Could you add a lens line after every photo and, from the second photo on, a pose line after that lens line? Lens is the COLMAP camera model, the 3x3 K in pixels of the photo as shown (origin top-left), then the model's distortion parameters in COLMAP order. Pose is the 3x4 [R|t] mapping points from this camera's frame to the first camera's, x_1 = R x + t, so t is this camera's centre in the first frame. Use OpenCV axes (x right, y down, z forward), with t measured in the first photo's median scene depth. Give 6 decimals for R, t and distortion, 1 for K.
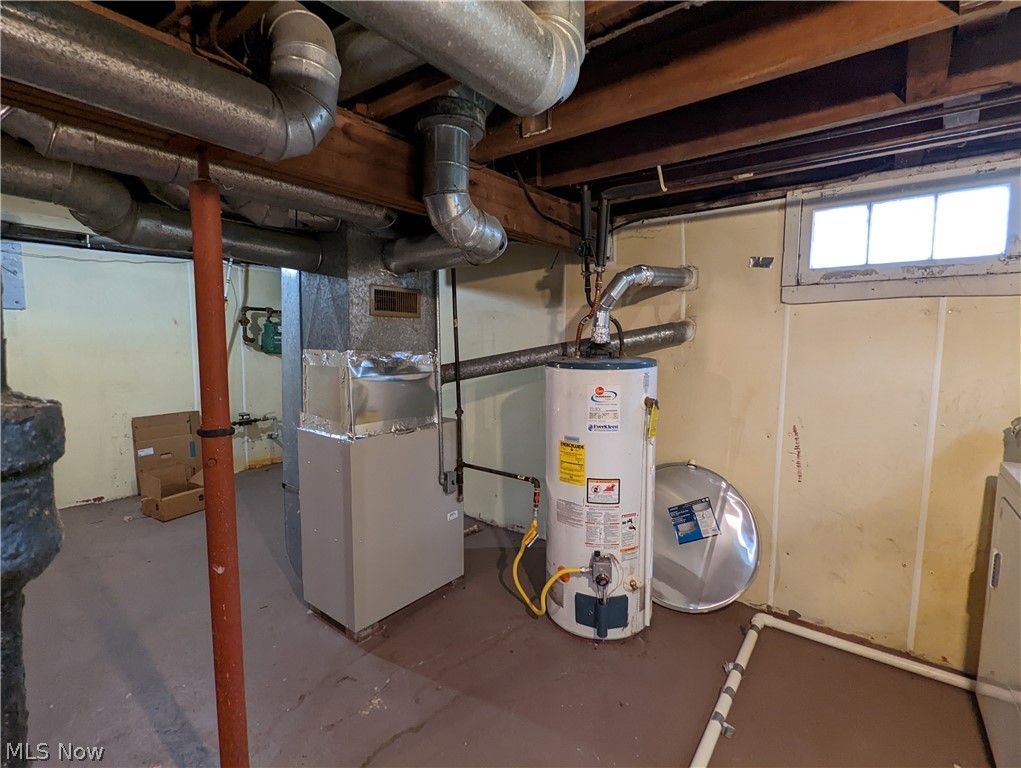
lens RADIAL K [[483.4, 0, 512.7], [0, 483.4, 383.6], [0, 0, 1]] dist [-0.000494, 0.001066]
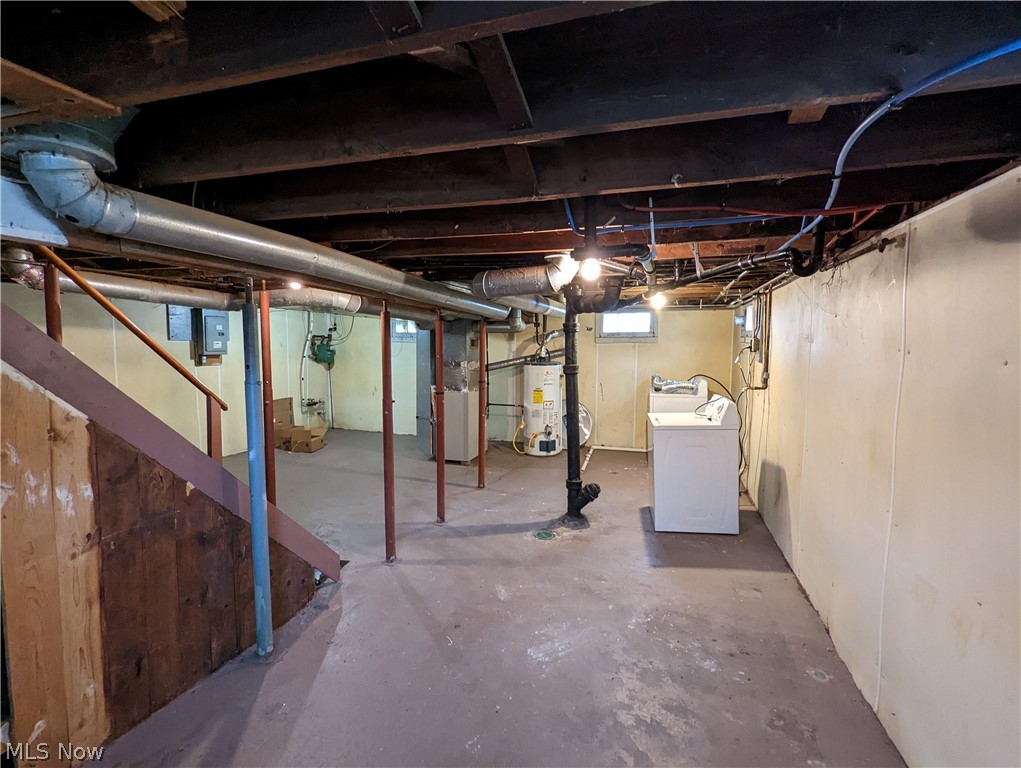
lens RADIAL K [[483.4, 0, 509.0], [0, 483.4, 381.9], [0, 0, 1]] dist [-0.000494, 0.001066]
pose [[0.930920, -0.030293, 0.363964, -1.106499], [0.035770, 0.999325, -0.008315, 0.088136], [-0.363466, 0.020760, 0.931376, -1.694816]]
